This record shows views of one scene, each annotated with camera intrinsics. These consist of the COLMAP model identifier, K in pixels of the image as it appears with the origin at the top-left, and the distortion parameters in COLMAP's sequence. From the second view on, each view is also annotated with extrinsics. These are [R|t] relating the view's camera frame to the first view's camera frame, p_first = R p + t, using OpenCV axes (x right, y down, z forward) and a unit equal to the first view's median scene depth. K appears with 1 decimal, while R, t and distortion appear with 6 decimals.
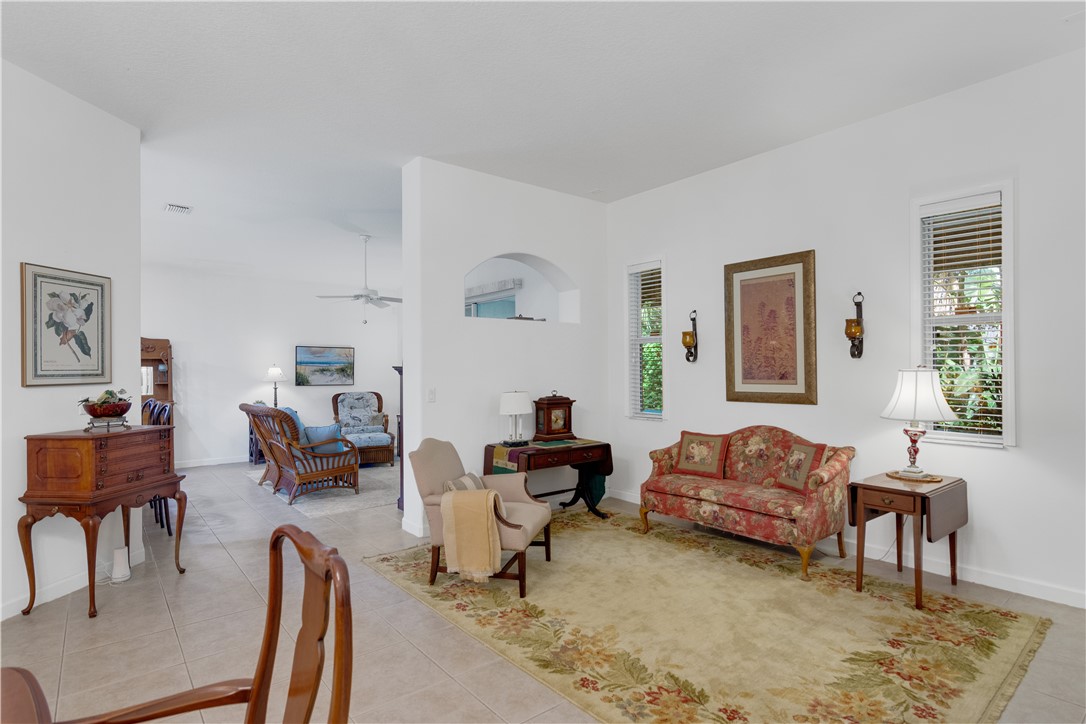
lens RADIAL K [[555.1, 0, 542.5], [0, 555.1, 367.3], [0, 0, 1]] dist [-0.005853, 0.000146]
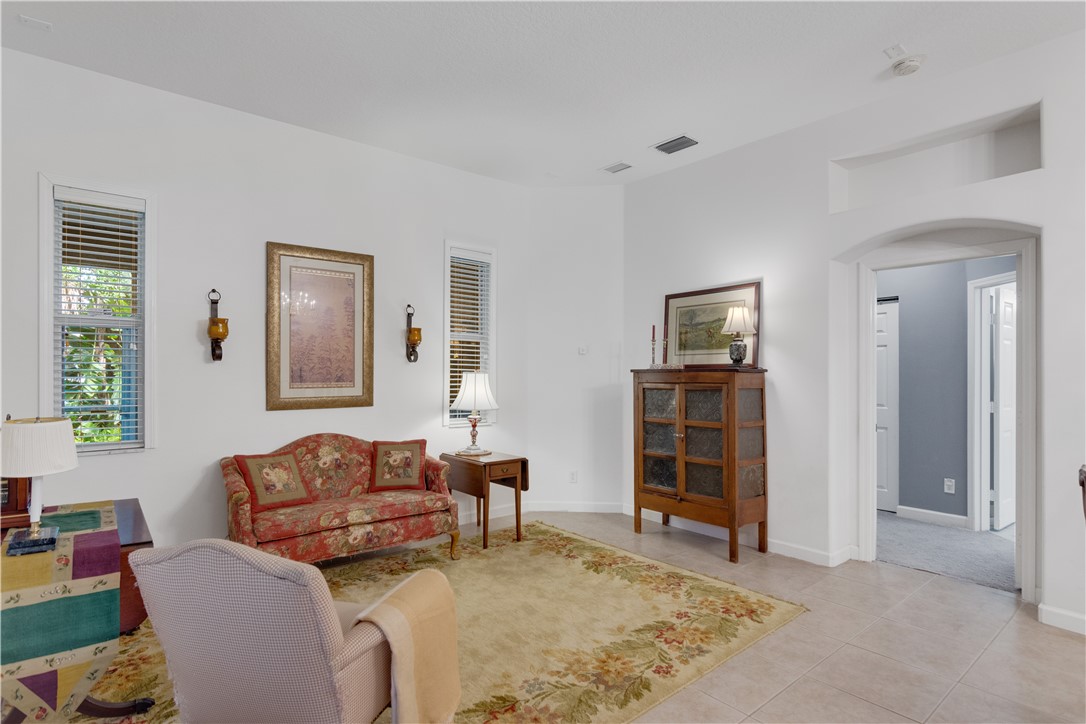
lens RADIAL K [[555.1, 0, 542.5], [0, 555.1, 367.3], [0, 0, 1]] dist [-0.005853, 0.000146]
pose [[-0.005448, 0.012720, 0.999904, -0.580383], [-0.003878, 0.999911, -0.012741, 0.008195], [-0.999978, -0.003947, -0.005398, 0.739682]]
